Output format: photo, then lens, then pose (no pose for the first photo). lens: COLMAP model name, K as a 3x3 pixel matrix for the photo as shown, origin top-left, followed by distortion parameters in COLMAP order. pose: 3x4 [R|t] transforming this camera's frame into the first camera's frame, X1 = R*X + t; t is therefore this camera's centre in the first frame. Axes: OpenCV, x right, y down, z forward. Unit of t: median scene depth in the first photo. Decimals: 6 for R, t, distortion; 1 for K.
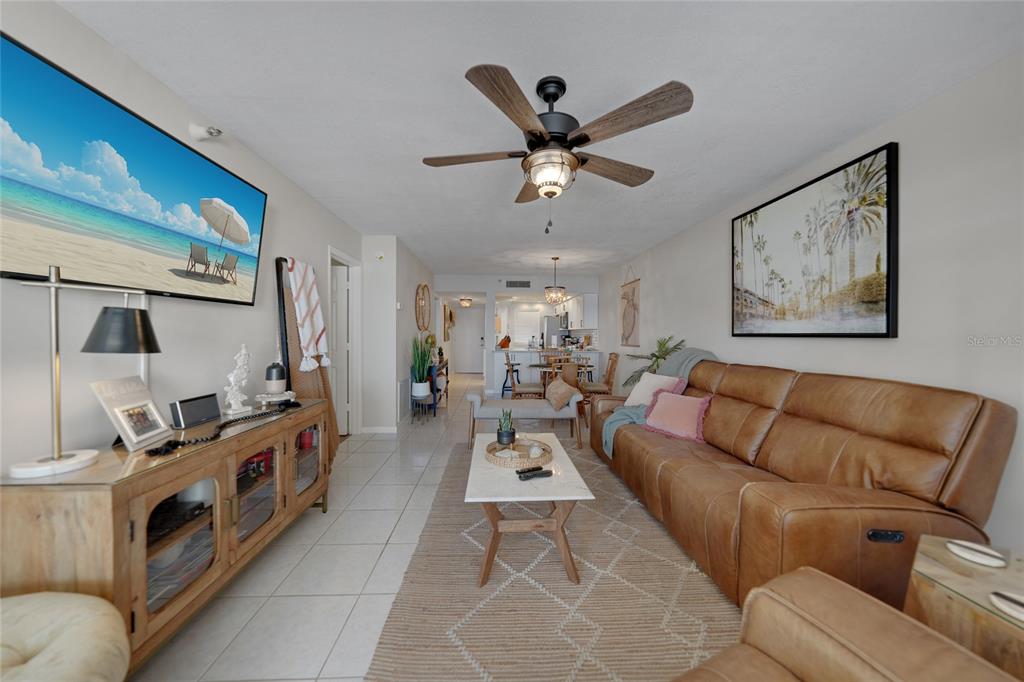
lens RADIAL K [[355.3, 0, 522.5], [0, 355.3, 337.1], [0, 0, 1]] dist [-0.023654, 0.004416]
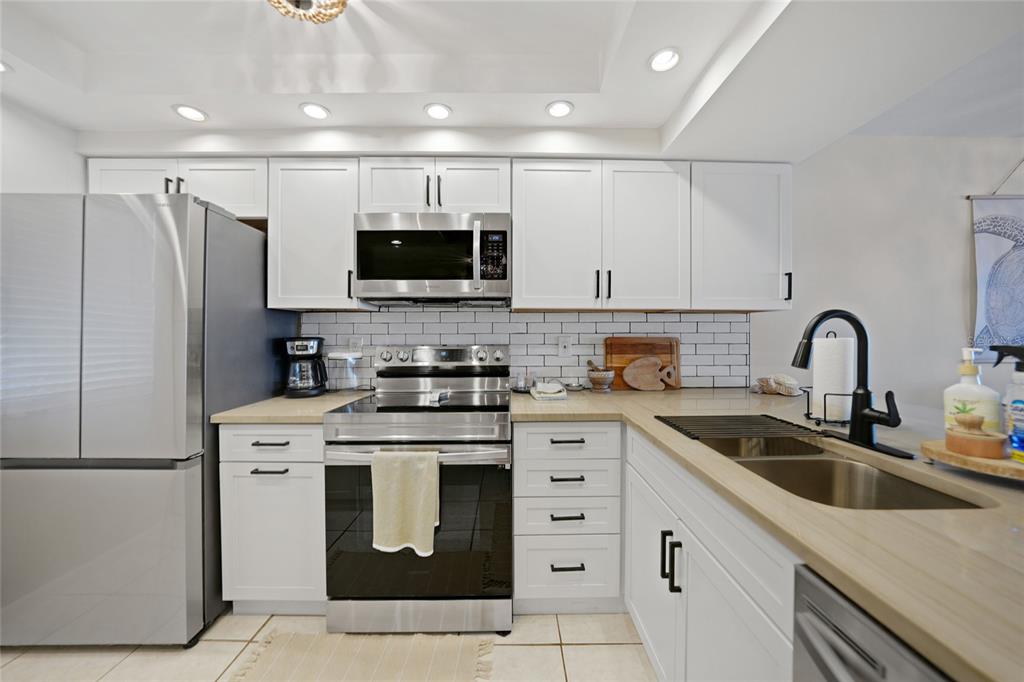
lens RADIAL K [[355.3, 0, 511.6], [0, 355.3, 338.3], [0, 0, 1]] dist [-0.023654, 0.004416]
pose [[0.068552, -0.013213, 0.997560, -0.273429], [0.009985, 0.999871, 0.012558, -0.028945], [-0.997598, 0.009100, 0.068676, 3.925684]]
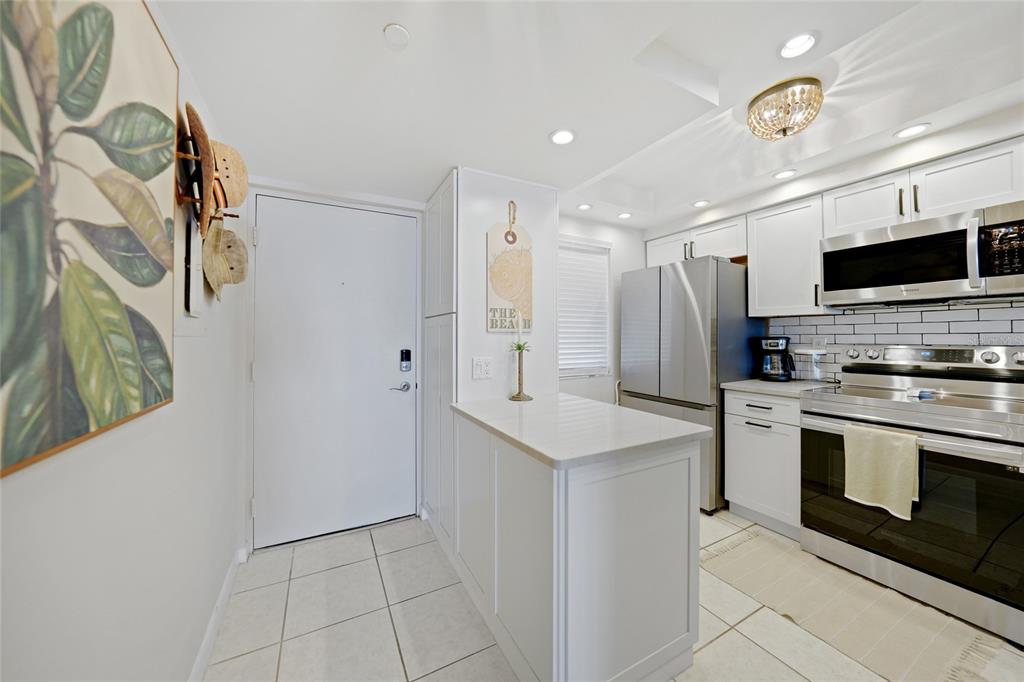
lens RADIAL K [[355.3, 0, 516.2], [0, 355.3, 329.8], [0, 0, 1]] dist [-0.023654, 0.004416]
pose [[0.910583, -0.001909, 0.413323, -0.682018], [0.011603, 0.999713, -0.020945, -0.033953], [-0.413164, 0.023868, 0.910344, 3.793878]]
